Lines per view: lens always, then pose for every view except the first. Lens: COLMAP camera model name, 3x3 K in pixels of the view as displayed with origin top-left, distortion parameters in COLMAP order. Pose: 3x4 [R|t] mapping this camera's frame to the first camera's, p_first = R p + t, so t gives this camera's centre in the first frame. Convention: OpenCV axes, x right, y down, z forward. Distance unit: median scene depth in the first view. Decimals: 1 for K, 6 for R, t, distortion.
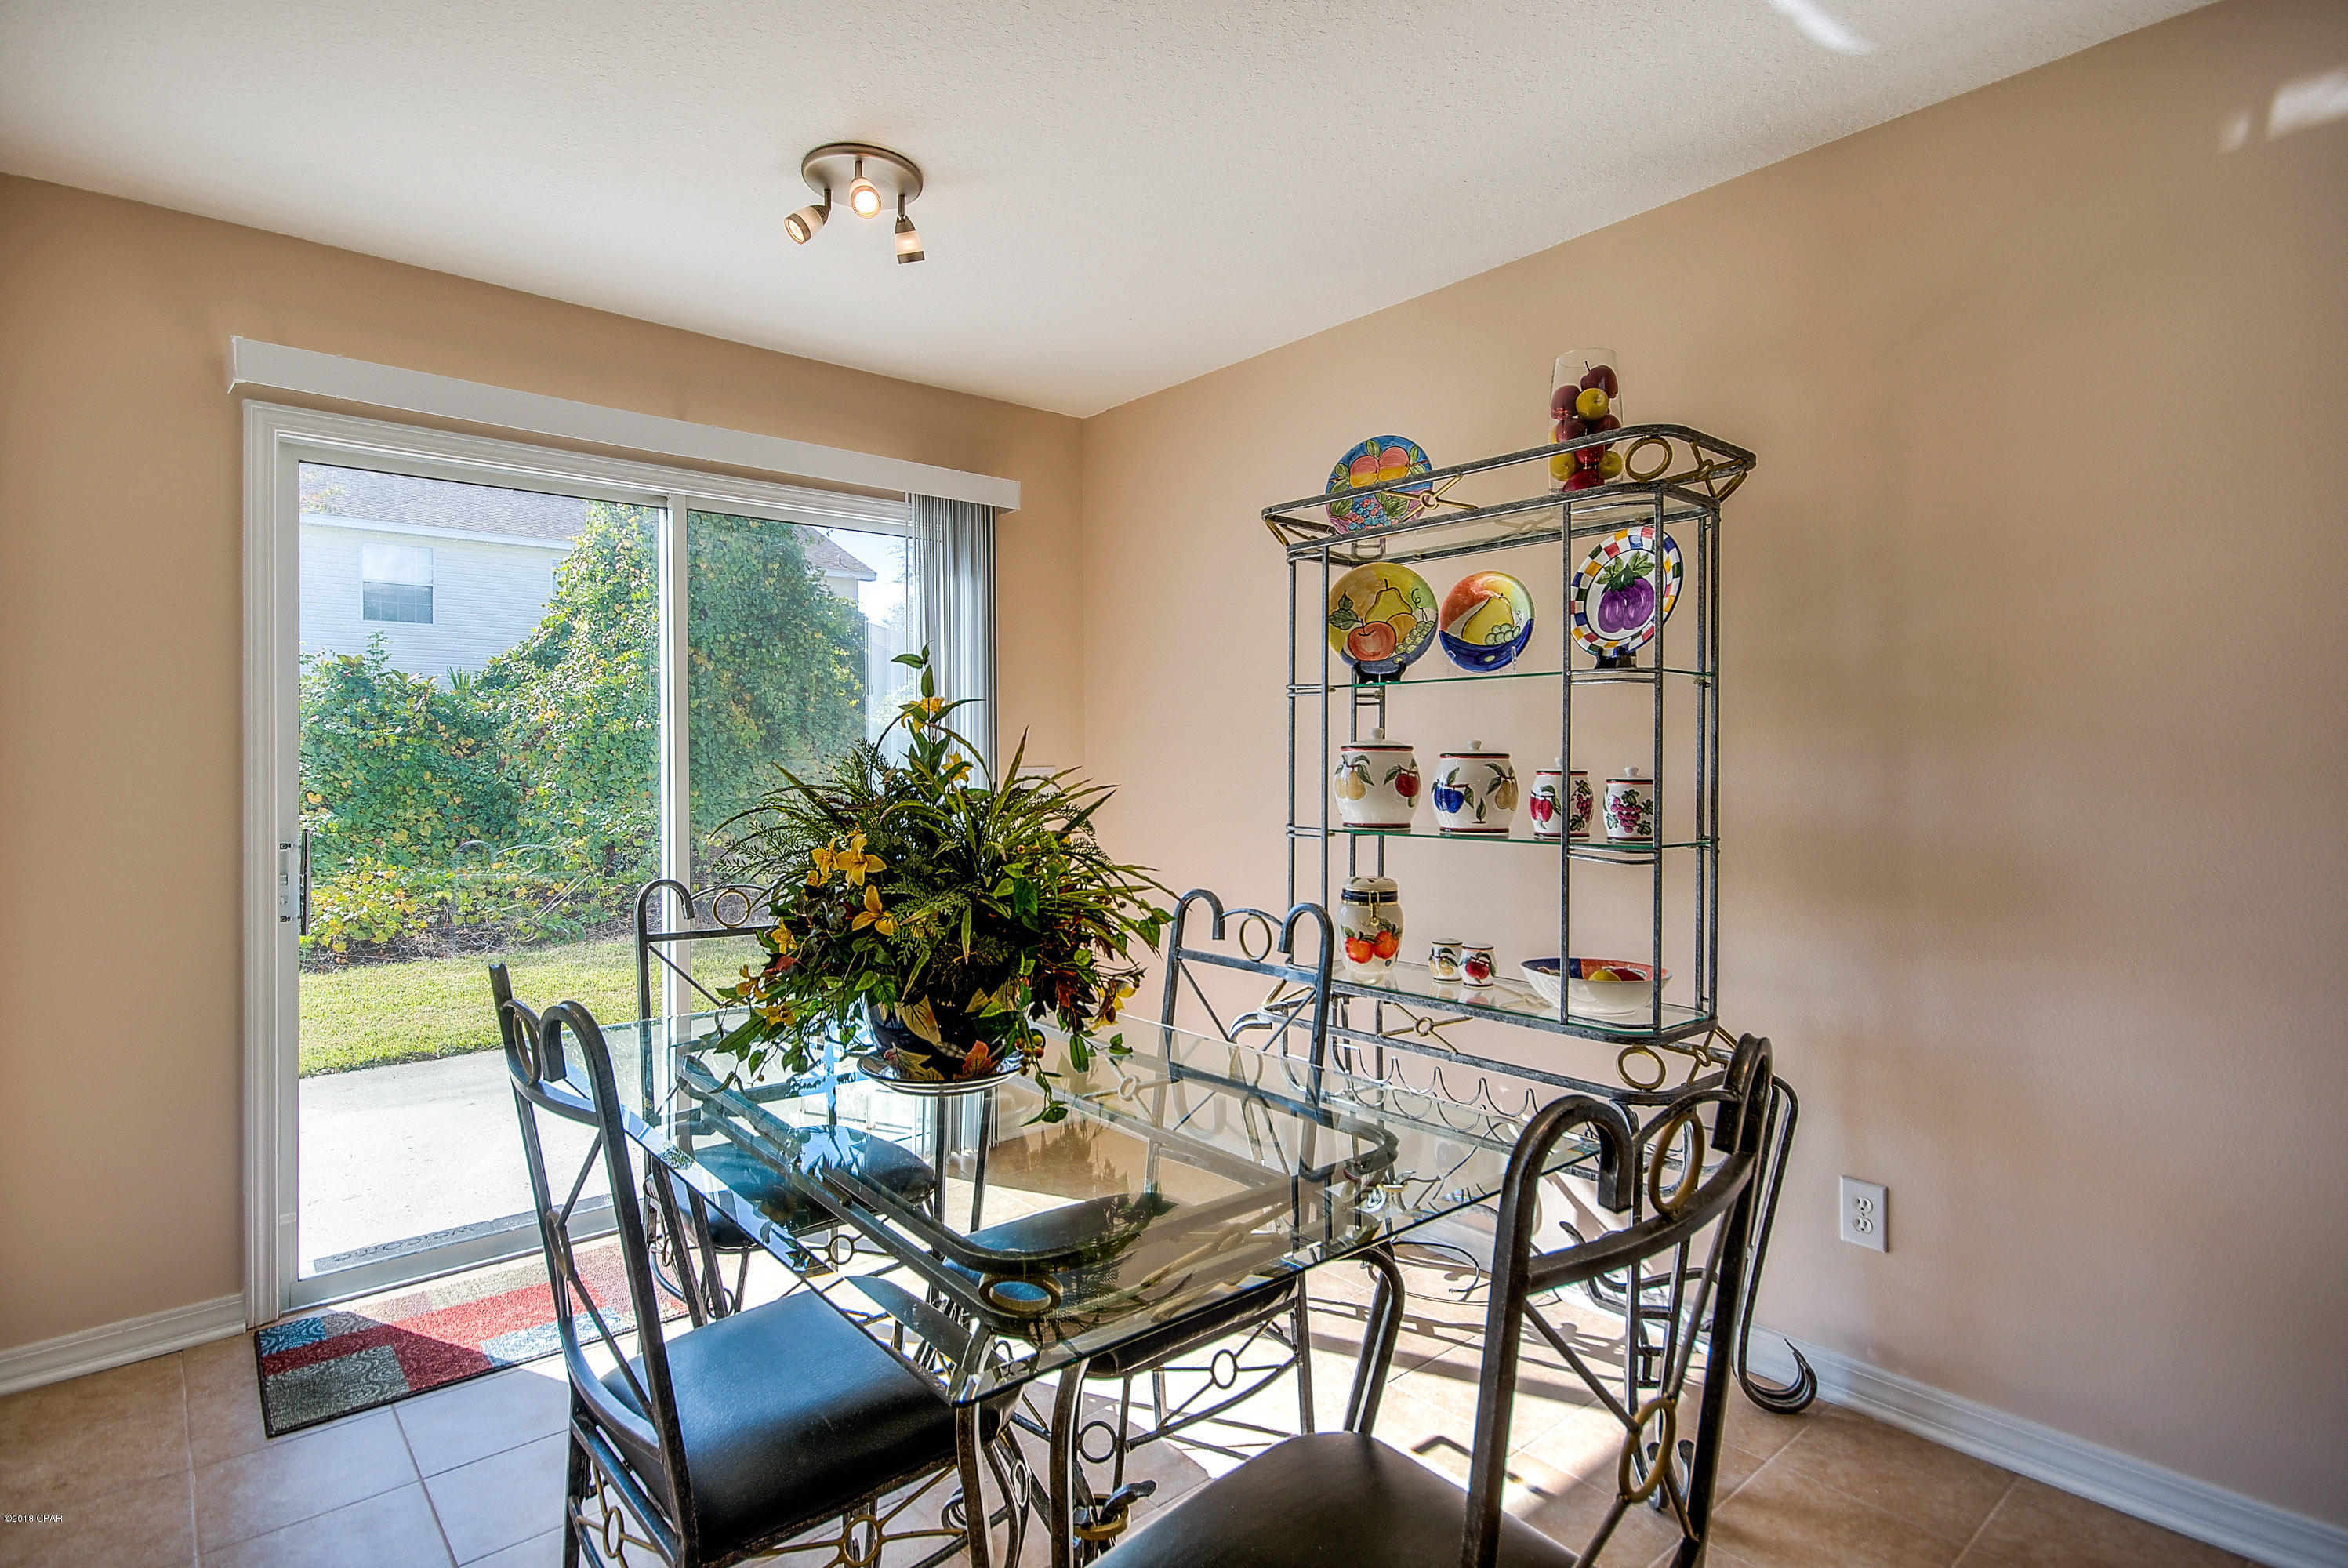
lens RADIAL K [[1203.1, 0, 1174.0], [0, 1203.1, 784.0], [0, 0, 1]] dist [-0.000384, -0.000098]
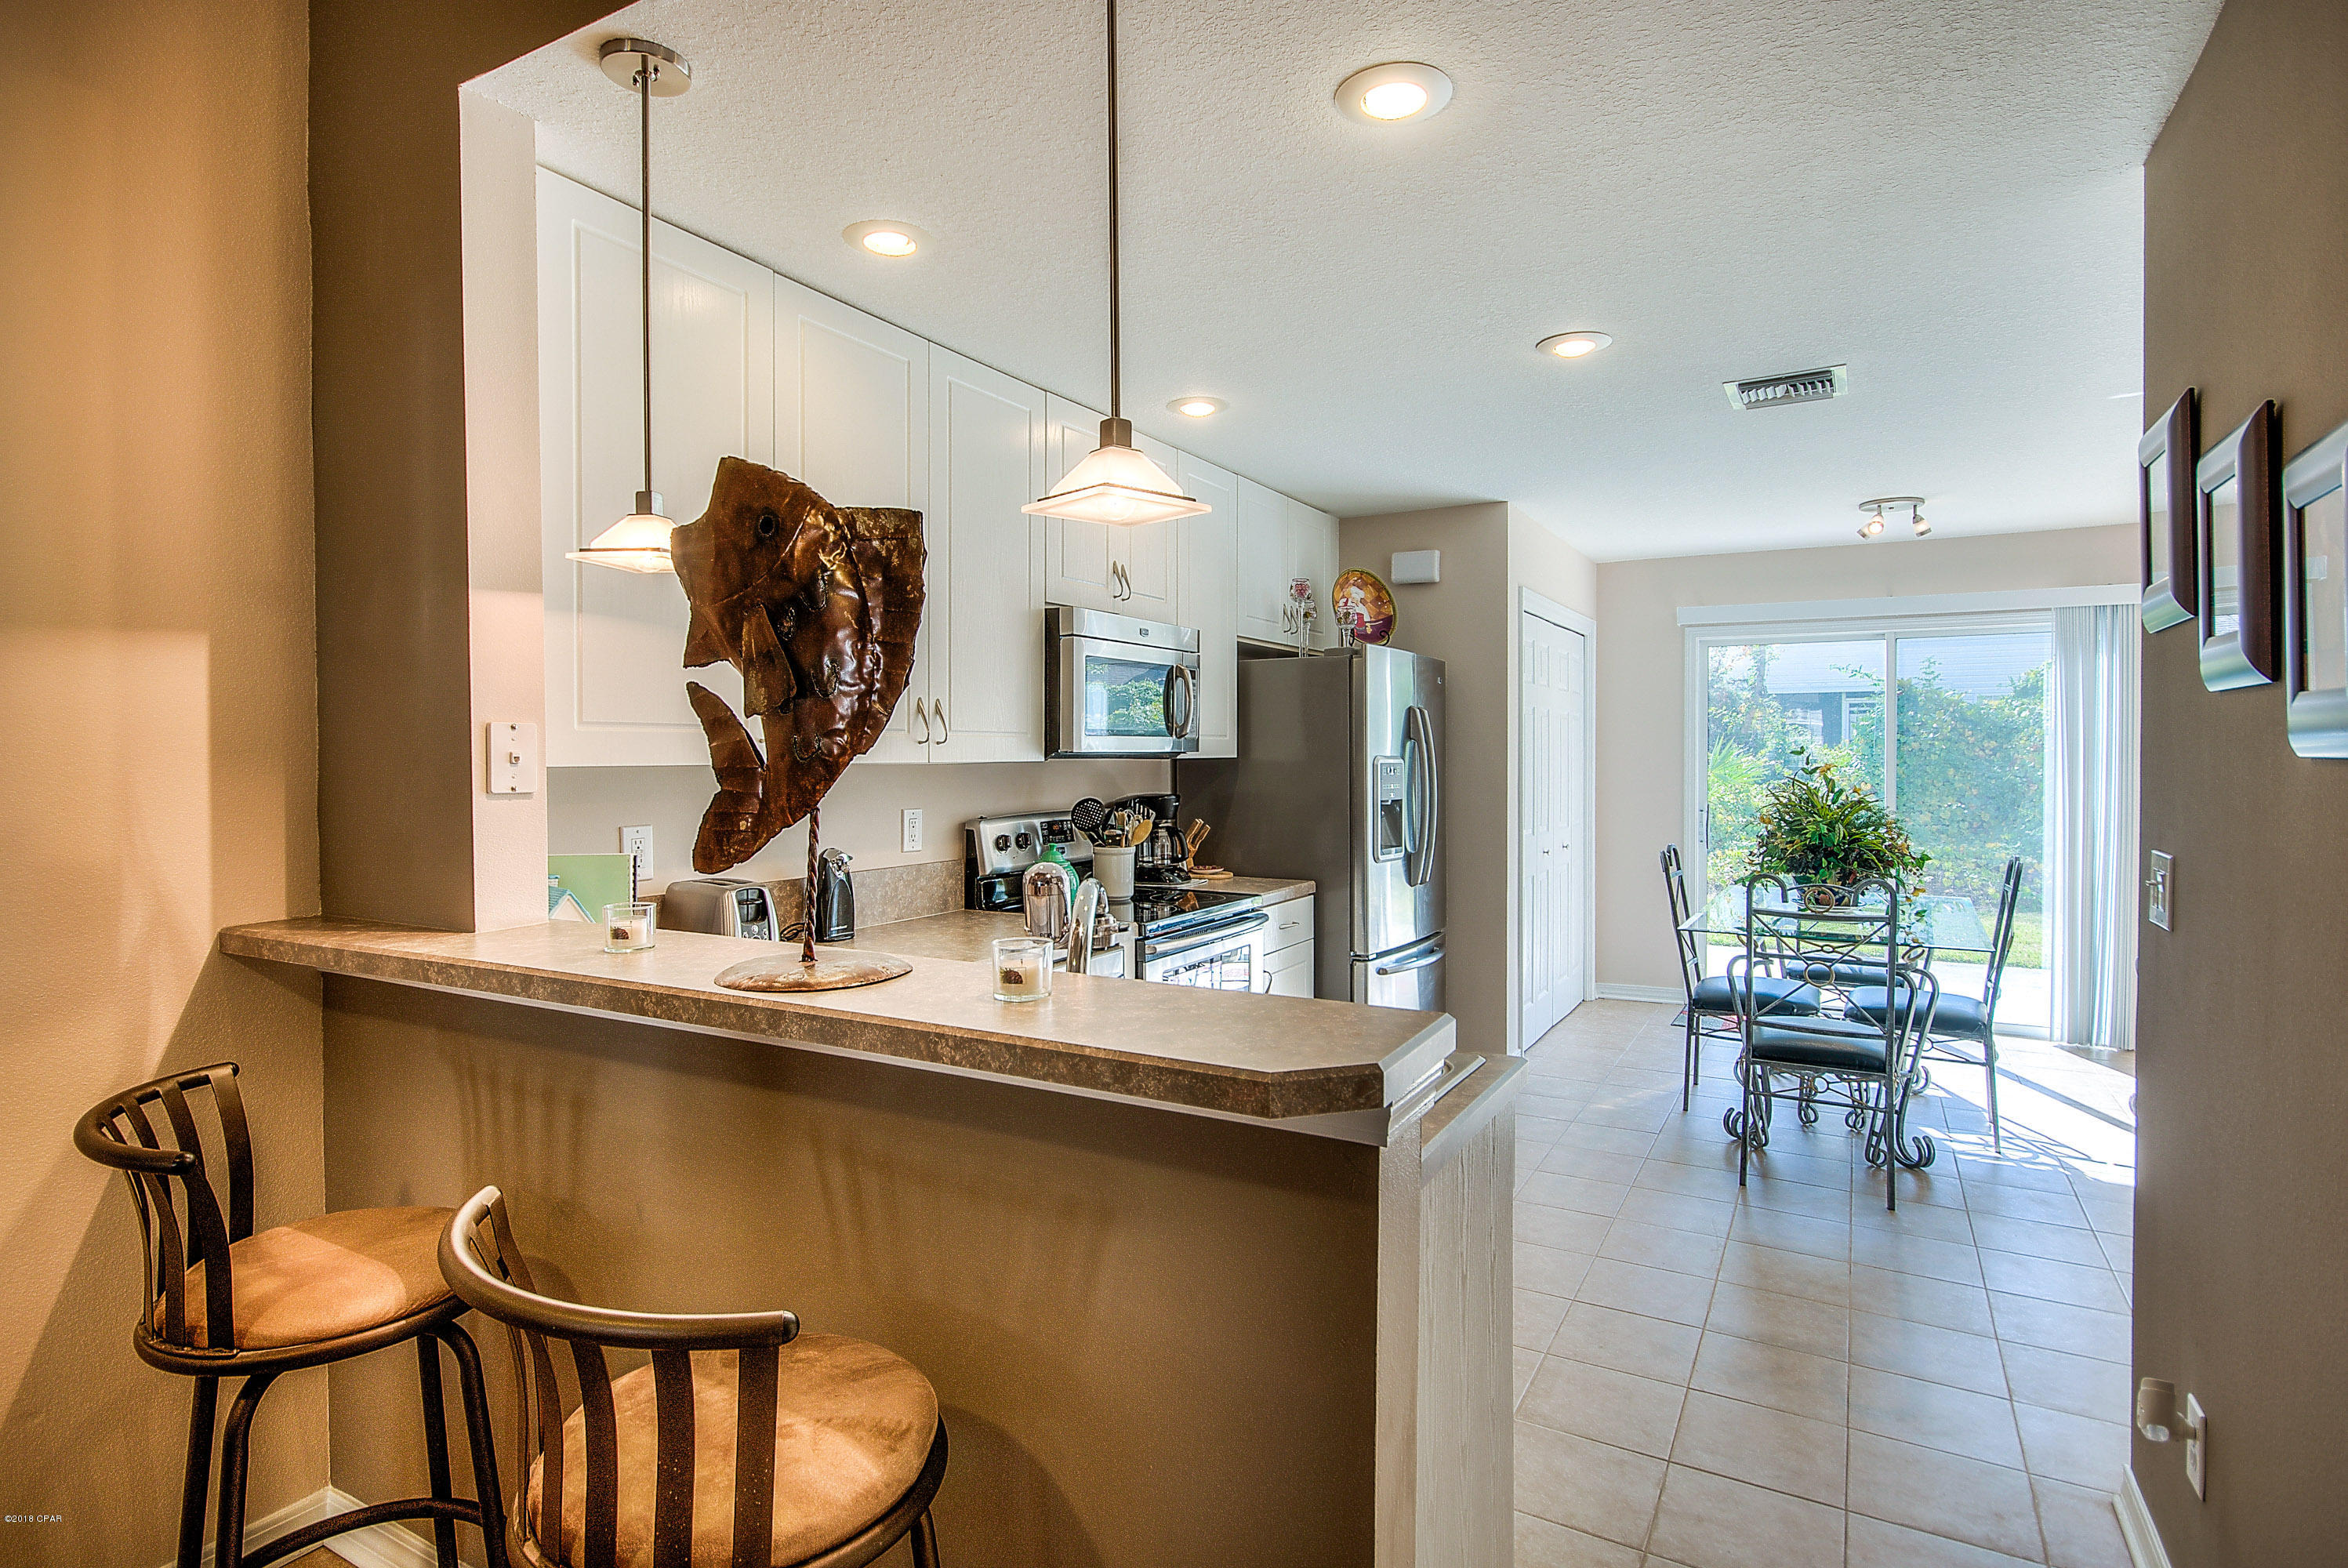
lens RADIAL K [[1203.1, 0, 1174.0], [0, 1203.1, 784.0], [0, 0, 1]] dist [-0.000384, -0.000098]
pose [[0.324353, 0.024073, -0.945630, 0.329560], [-0.008861, 0.999710, 0.022410, -0.015319], [0.945895, 0.001110, 0.324472, -0.207148]]
